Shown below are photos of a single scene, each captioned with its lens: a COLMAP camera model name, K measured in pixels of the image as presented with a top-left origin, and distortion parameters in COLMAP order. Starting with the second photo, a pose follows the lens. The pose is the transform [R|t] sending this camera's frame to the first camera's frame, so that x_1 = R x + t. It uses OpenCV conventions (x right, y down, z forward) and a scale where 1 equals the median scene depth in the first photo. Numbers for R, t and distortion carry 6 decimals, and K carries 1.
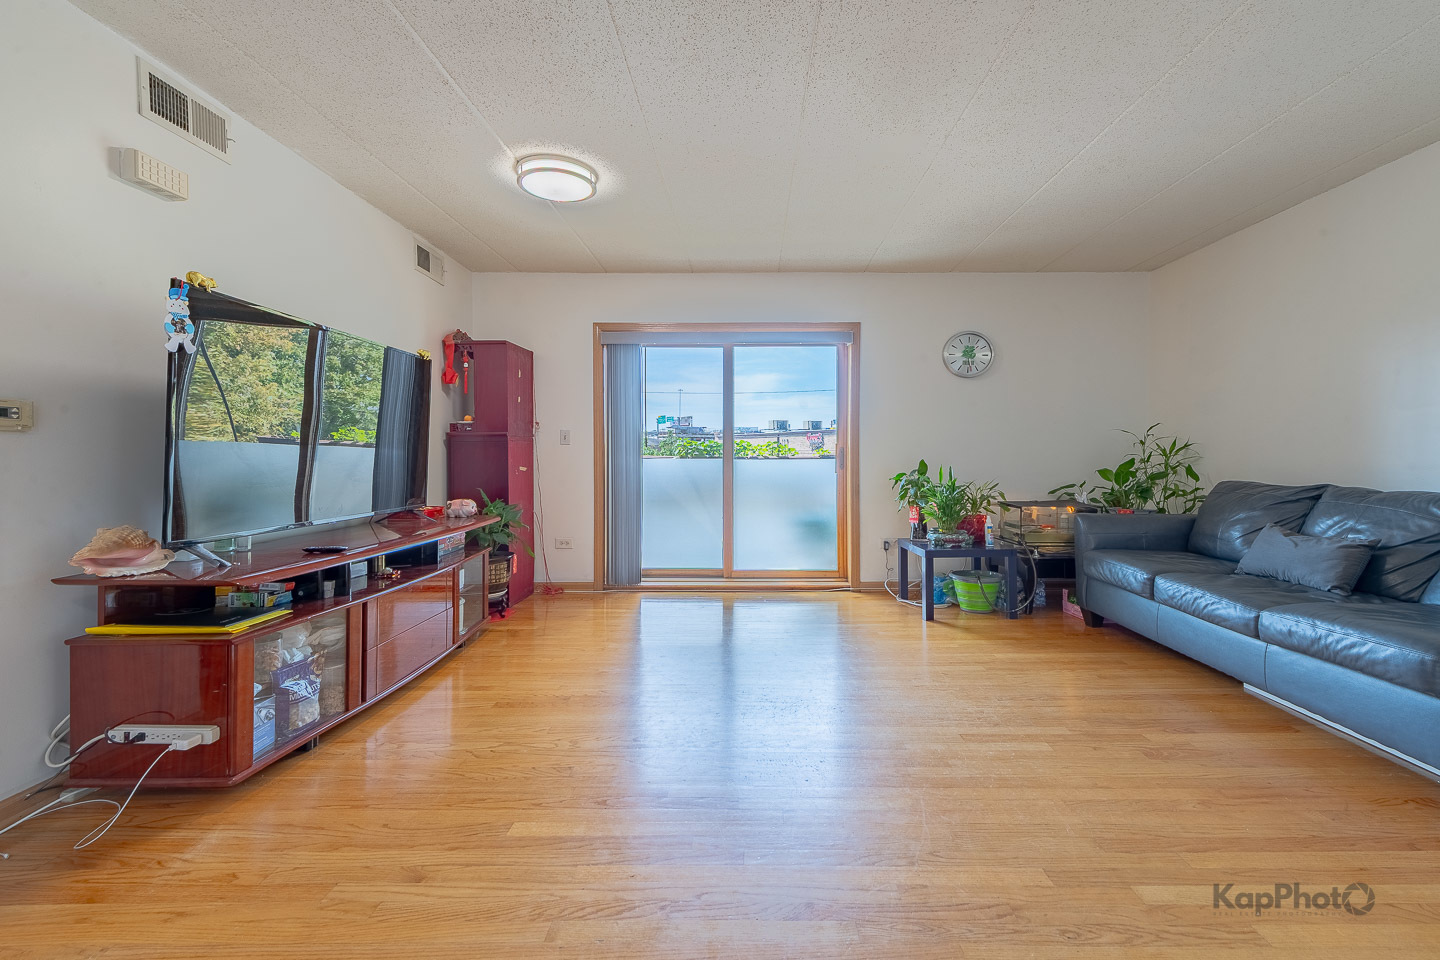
lens RADIAL K [[572.2, 0, 757.7], [0, 572.2, 454.2], [0, 0, 1]] dist [0.008622, -0.000493]
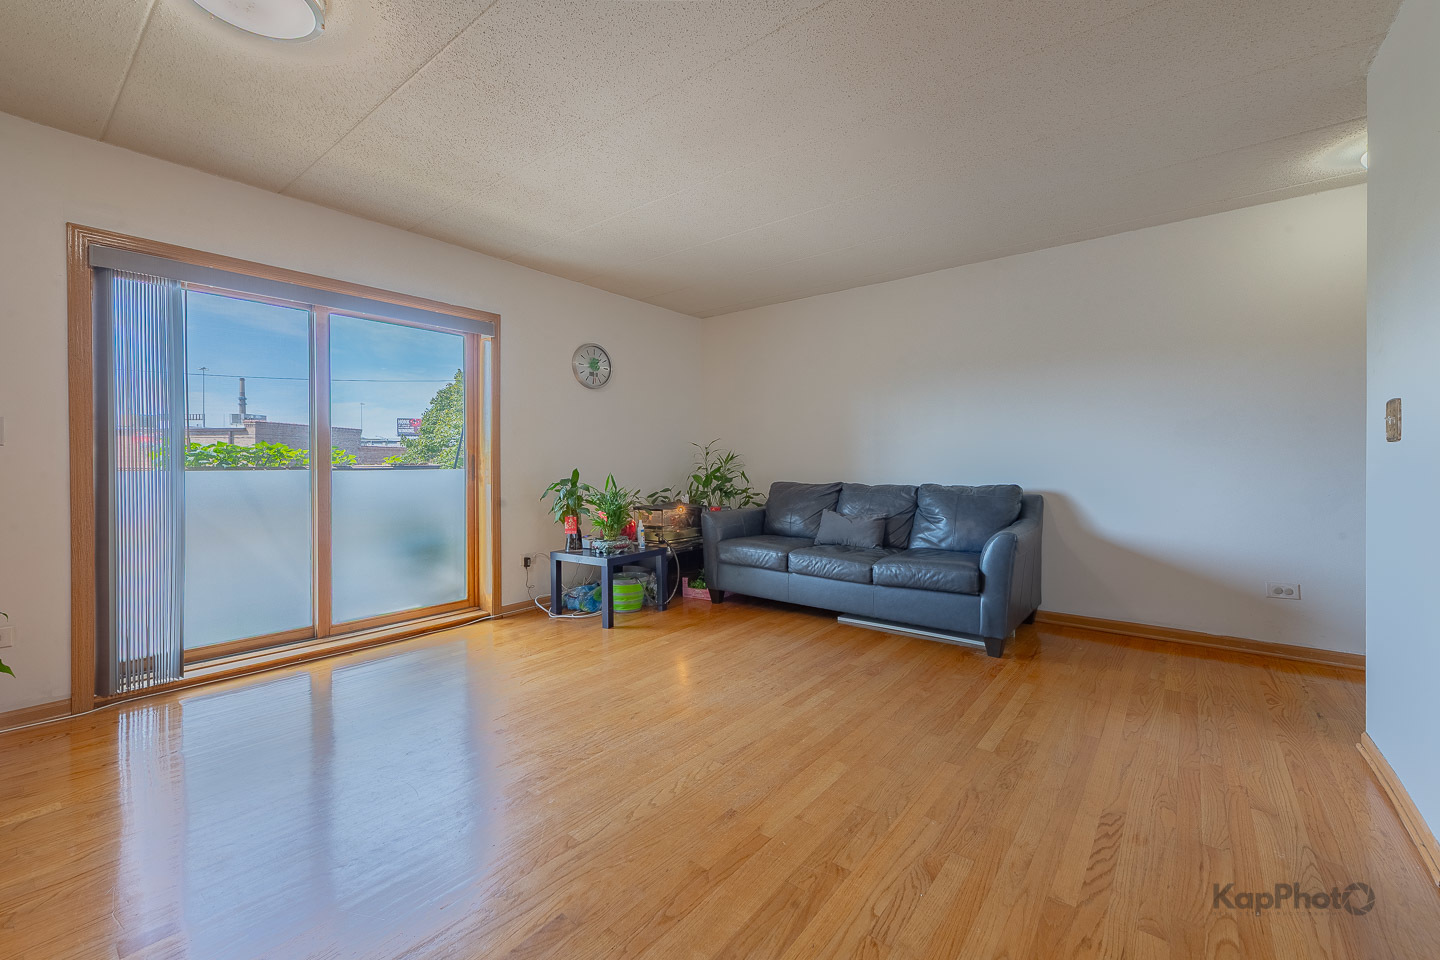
lens RADIAL K [[593.1, 0, 689.5], [0, 593.1, 460.7], [0, 0, 1]] dist [0.015712, -0.000124]
pose [[0.648950, 0.001643, 0.760829, -0.391279], [0.000062, 0.999998, -0.002212, -0.001636], [-0.760831, 0.001483, 0.648949, 0.206081]]
